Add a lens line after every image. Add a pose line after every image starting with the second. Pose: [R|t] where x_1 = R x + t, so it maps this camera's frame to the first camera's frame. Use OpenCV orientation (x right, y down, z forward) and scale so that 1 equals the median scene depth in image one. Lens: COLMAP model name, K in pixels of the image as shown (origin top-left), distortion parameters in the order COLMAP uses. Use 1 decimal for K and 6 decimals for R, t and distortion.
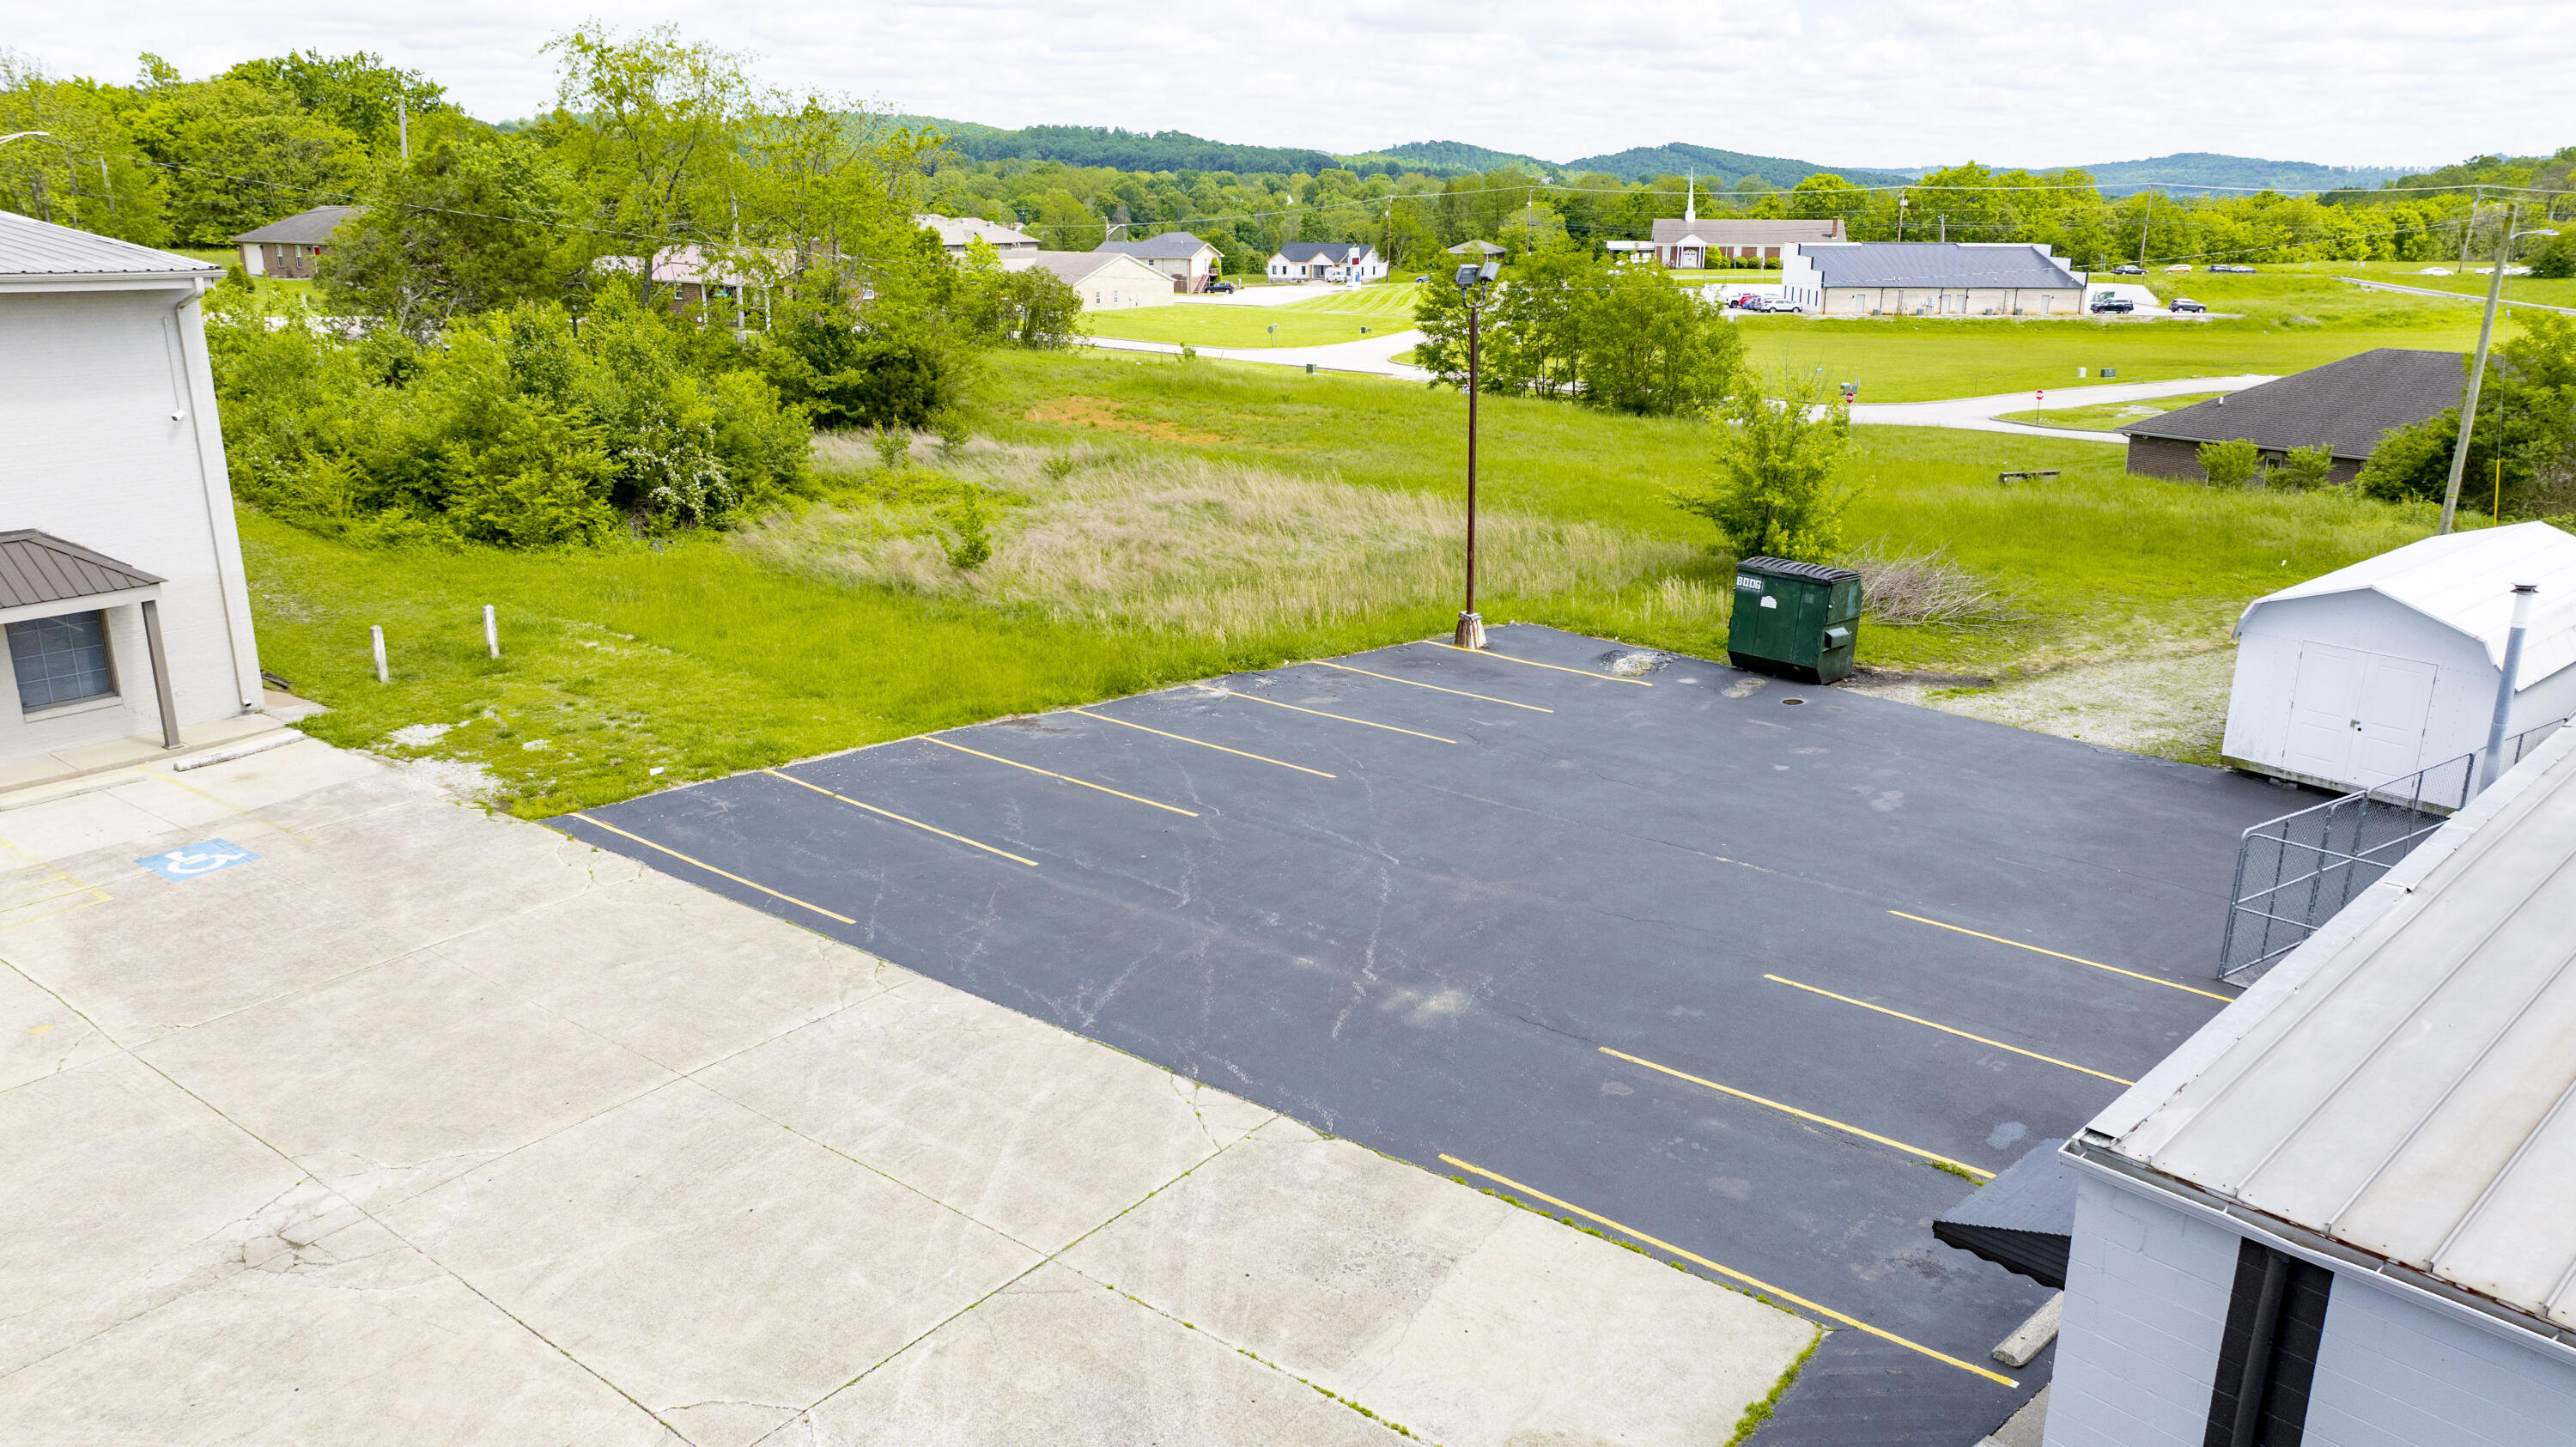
lens RADIAL K [[1809.8, 0, 1306.2], [0, 1809.8, 728.6], [0, 0, 1]] dist [-0.041177, 0.046134]
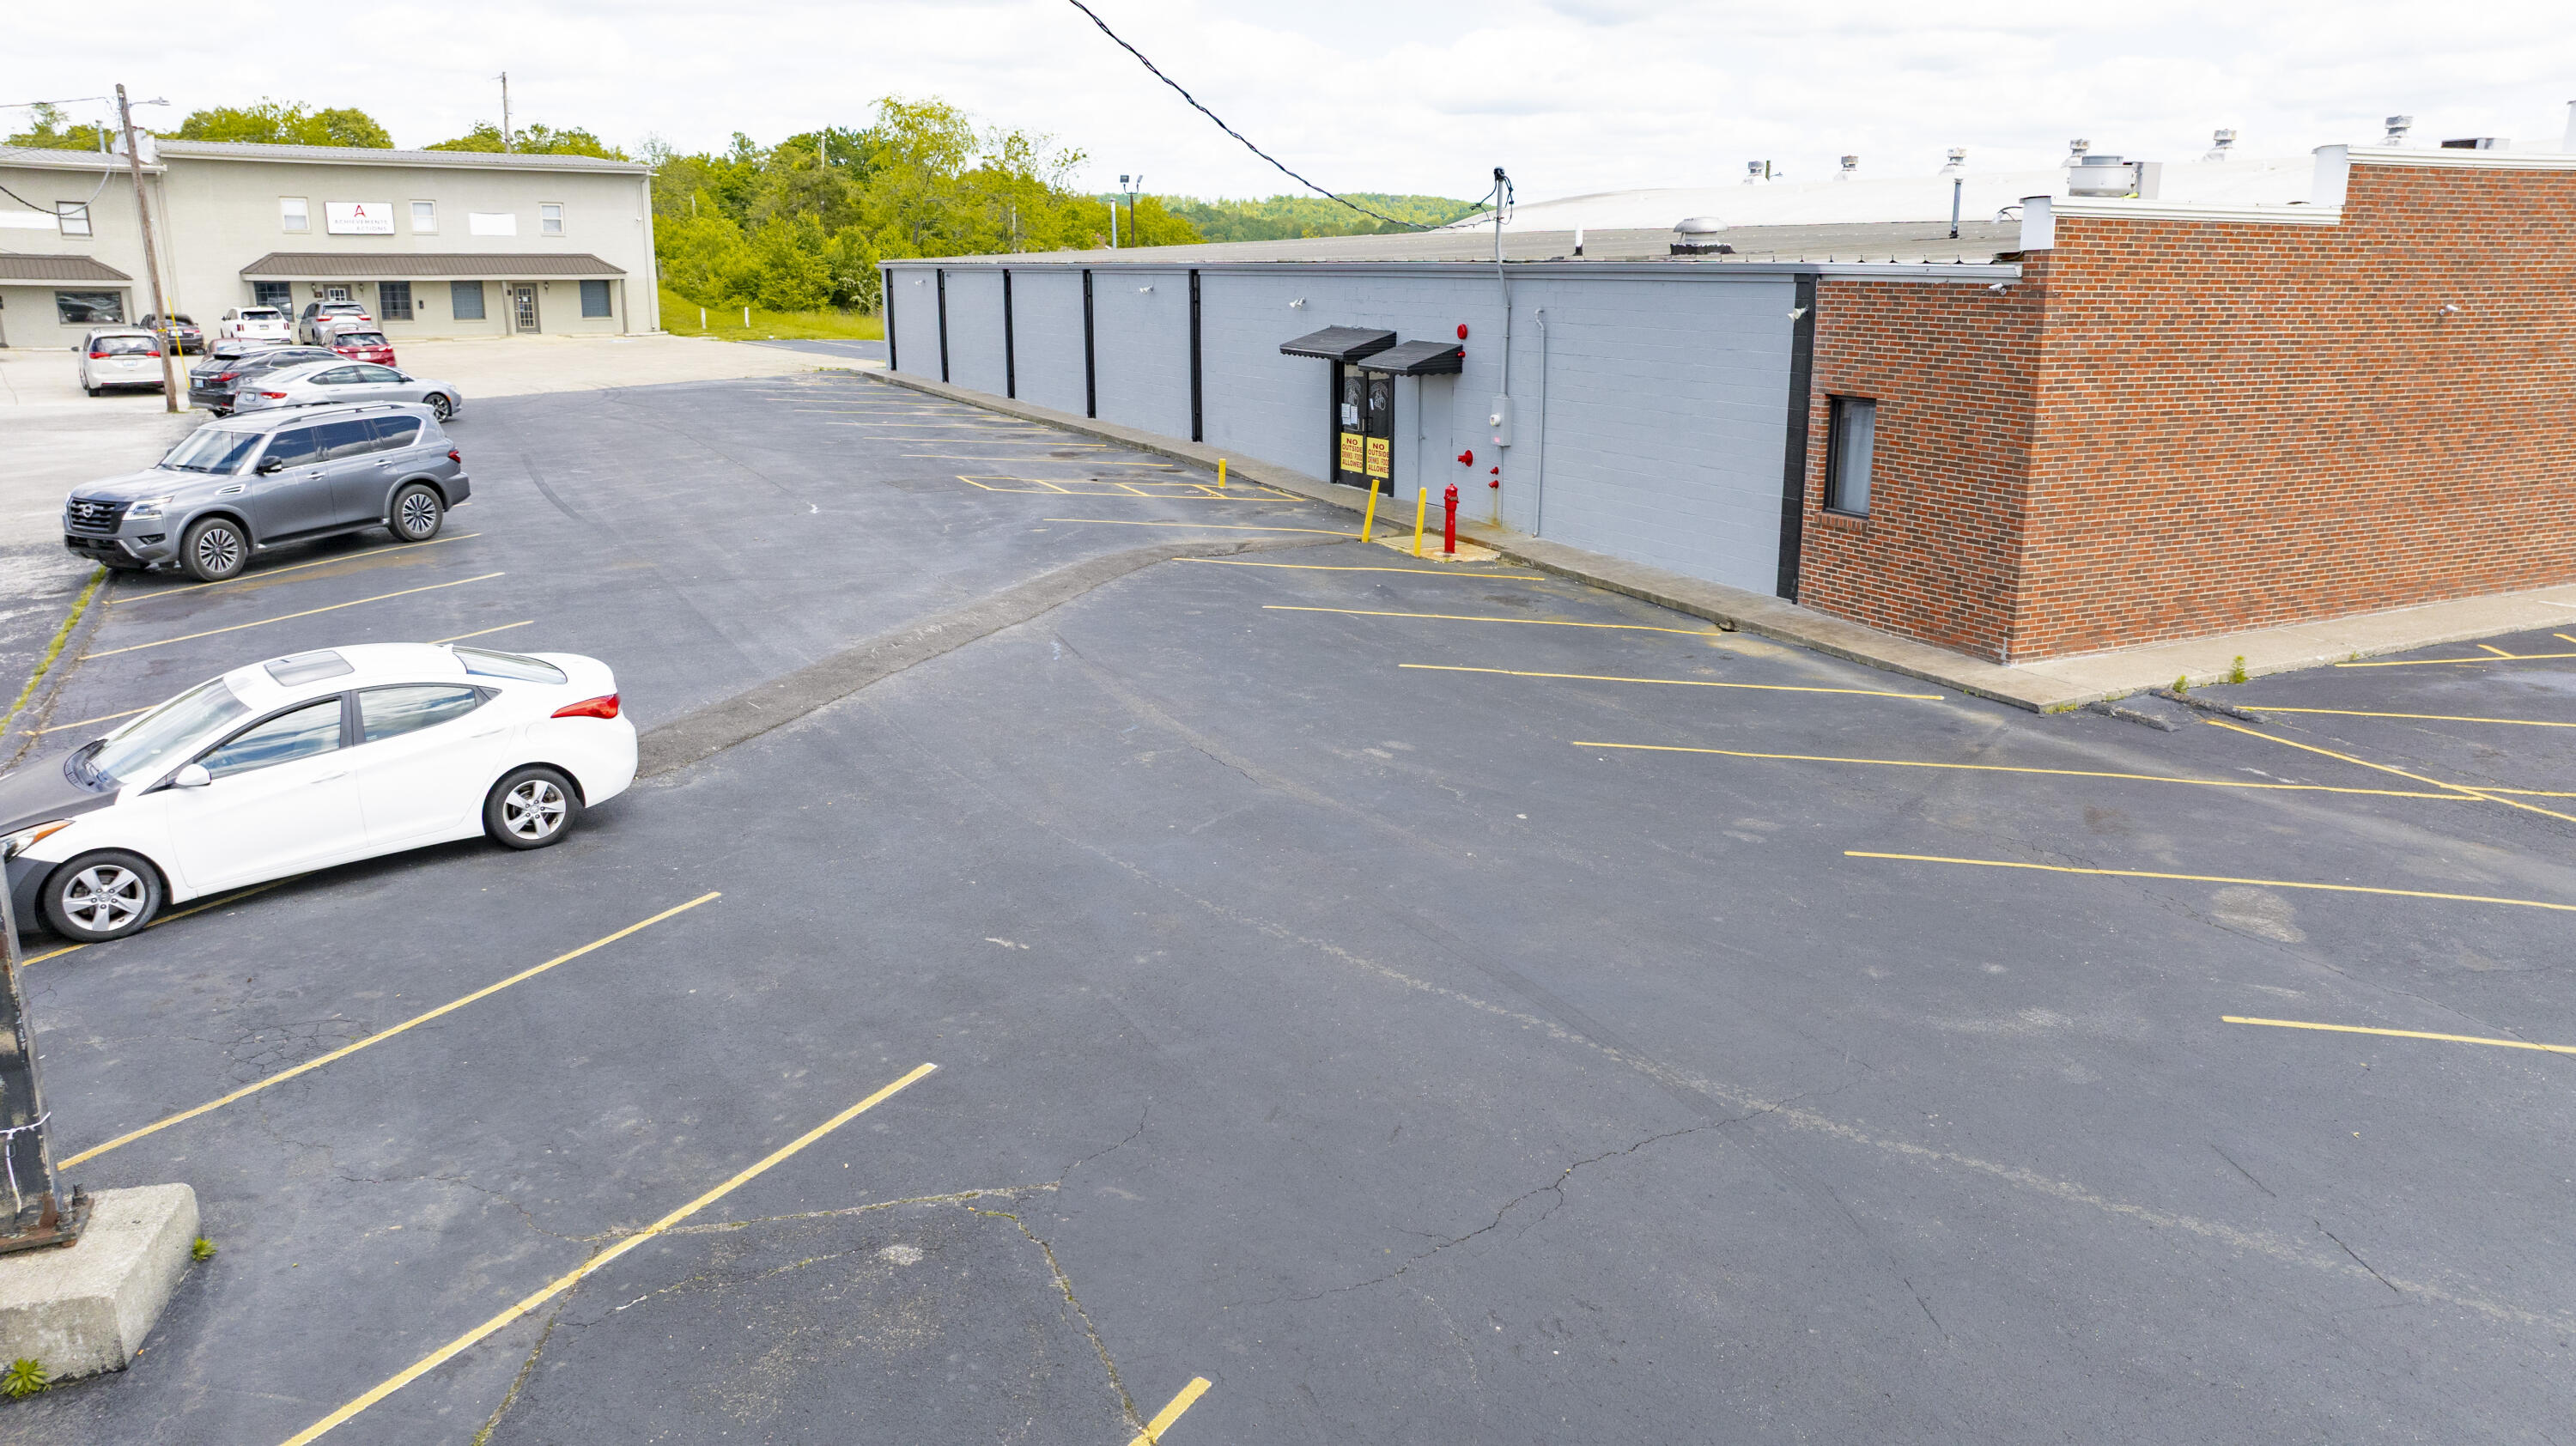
lens RADIAL K [[1809.8, 0, 1303.9], [0, 1809.8, 712.6], [0, 0, 1]] dist [-0.041177, 0.046134]
pose [[0.962779, 0.066124, -0.262075, 0.789781], [-0.078686, 0.996186, -0.037719, 0.418826], [0.258582, 0.056937, 0.964310, -0.956113]]
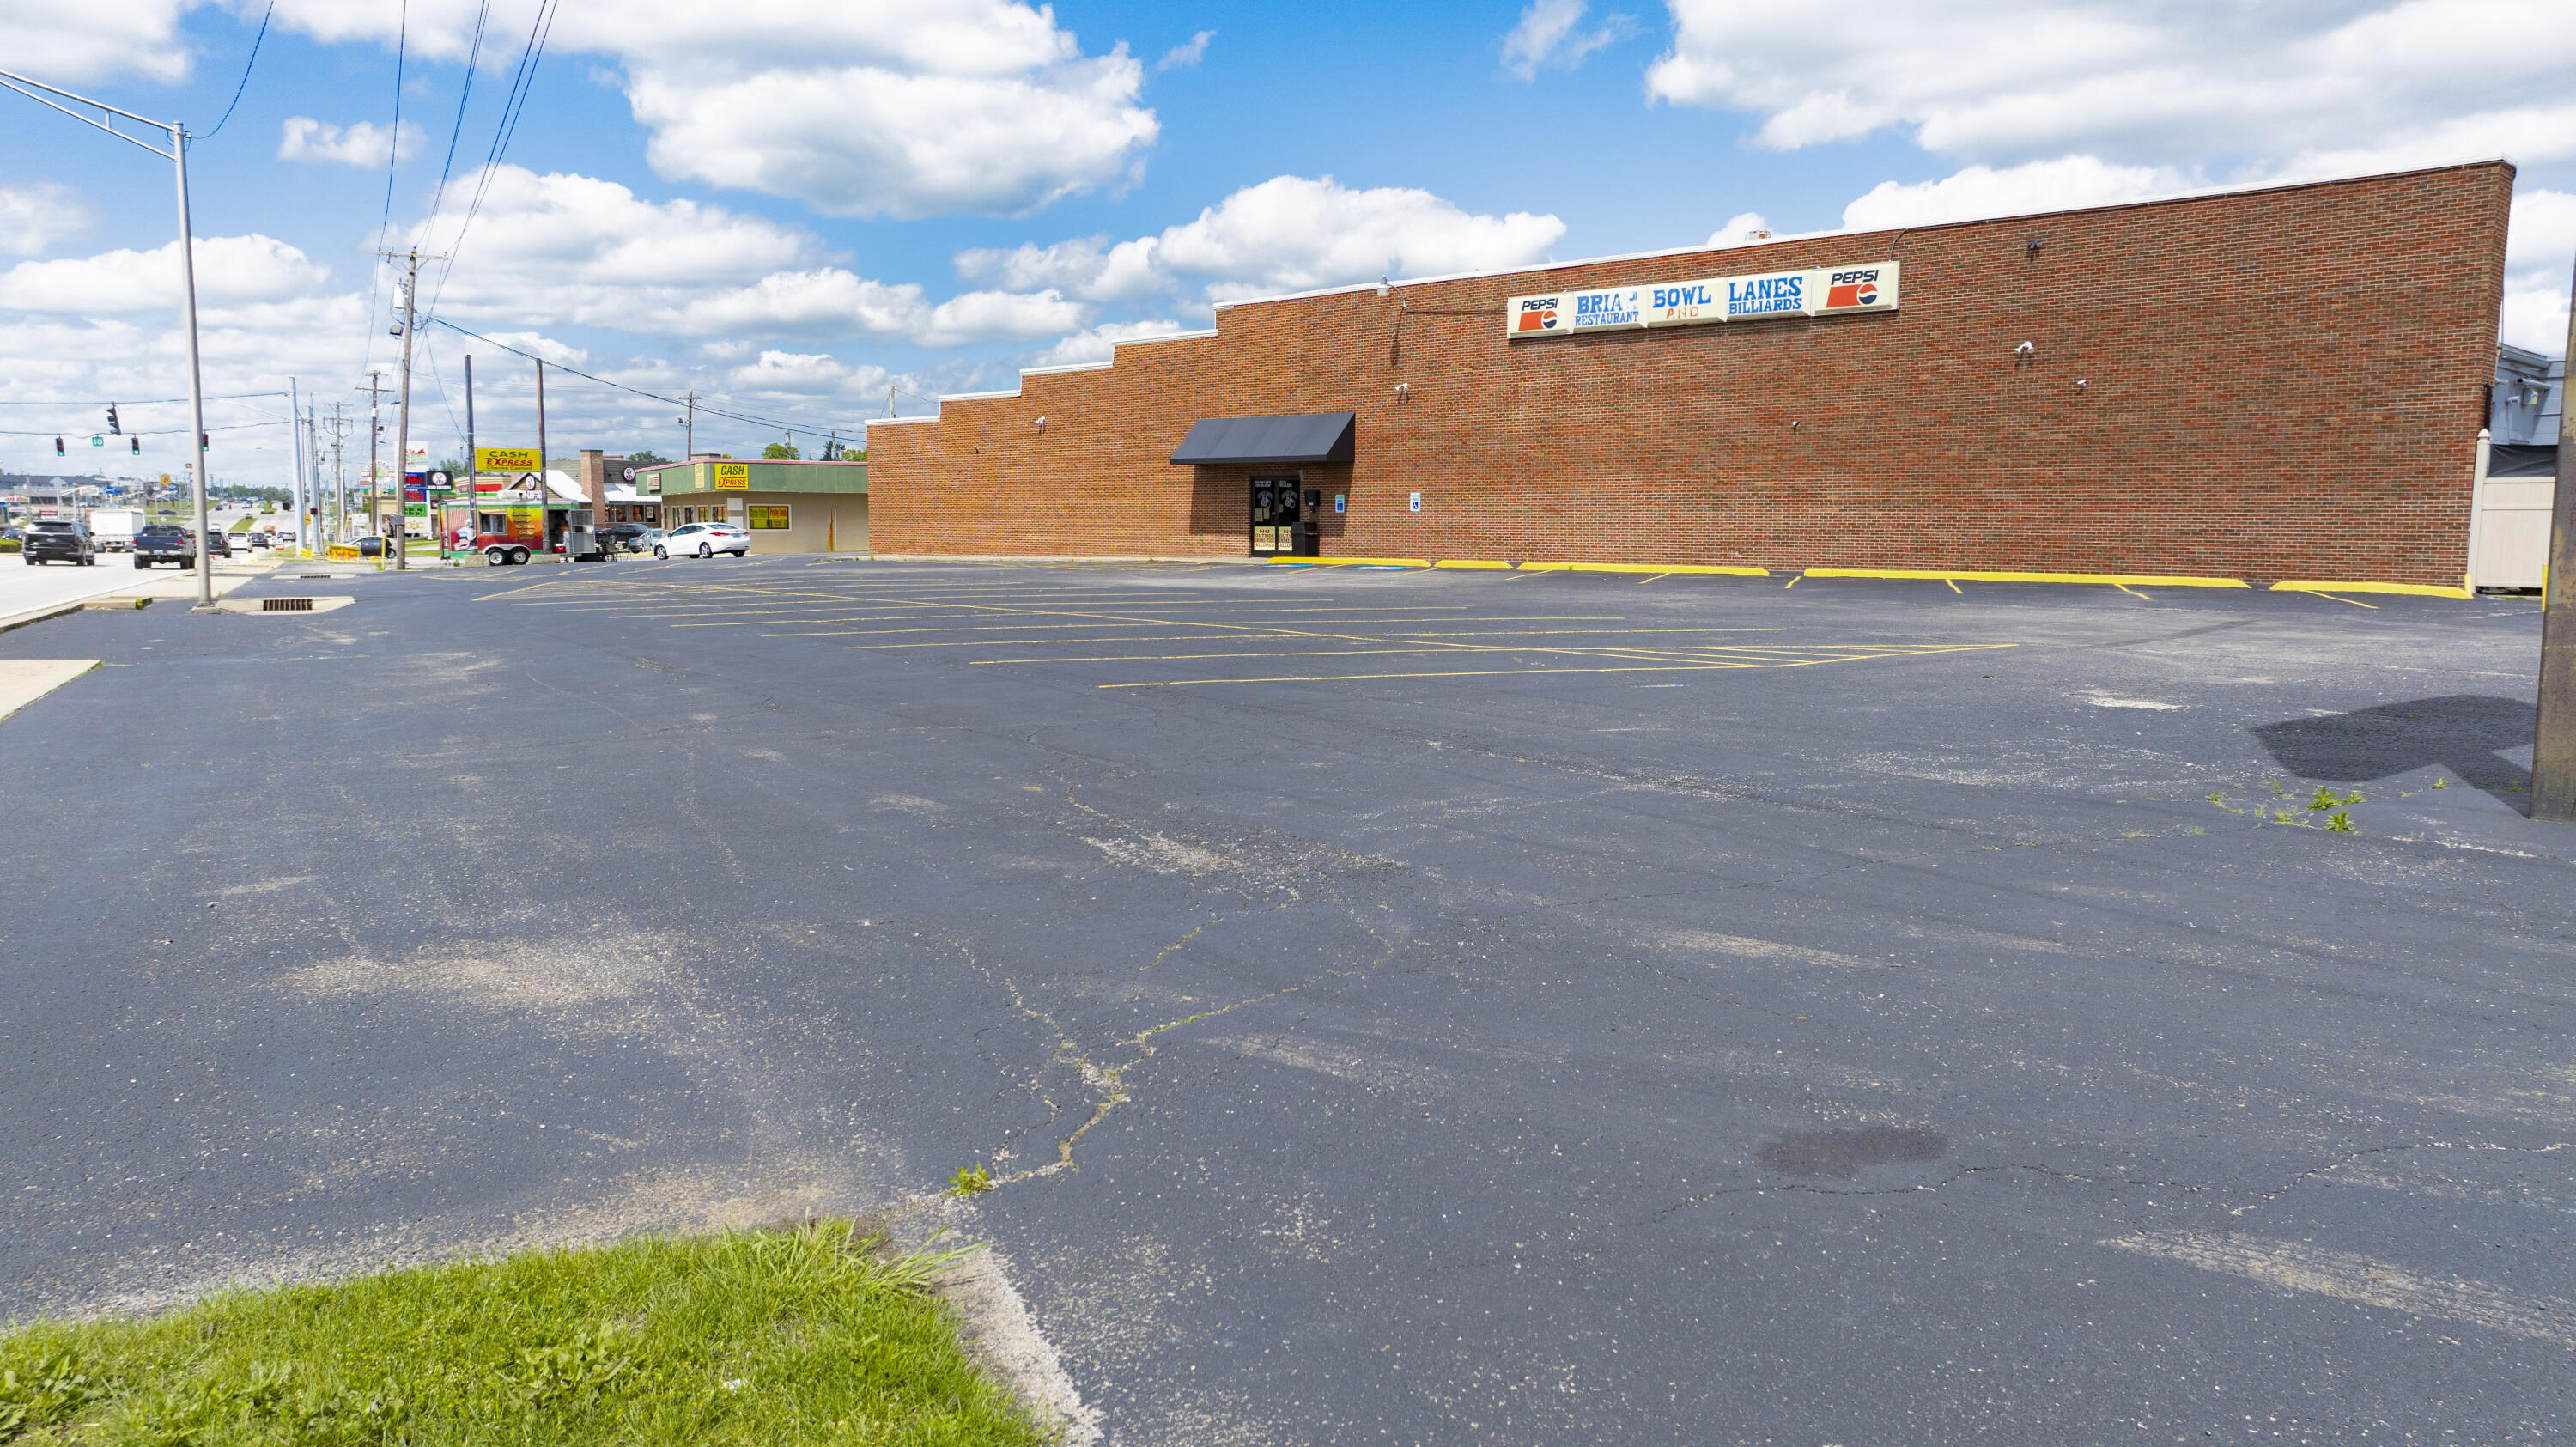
lens RADIAL K [[1809.8, 0, 1251.0], [0, 1809.8, 699.3], [0, 0, 1]] dist [-0.041177, 0.046134]
pose [[0.047010, 0.088398, -0.994975, 2.327750], [-0.295308, 0.952783, 0.070697, 0.293558], [0.954245, 0.290500, 0.070895, -0.269597]]
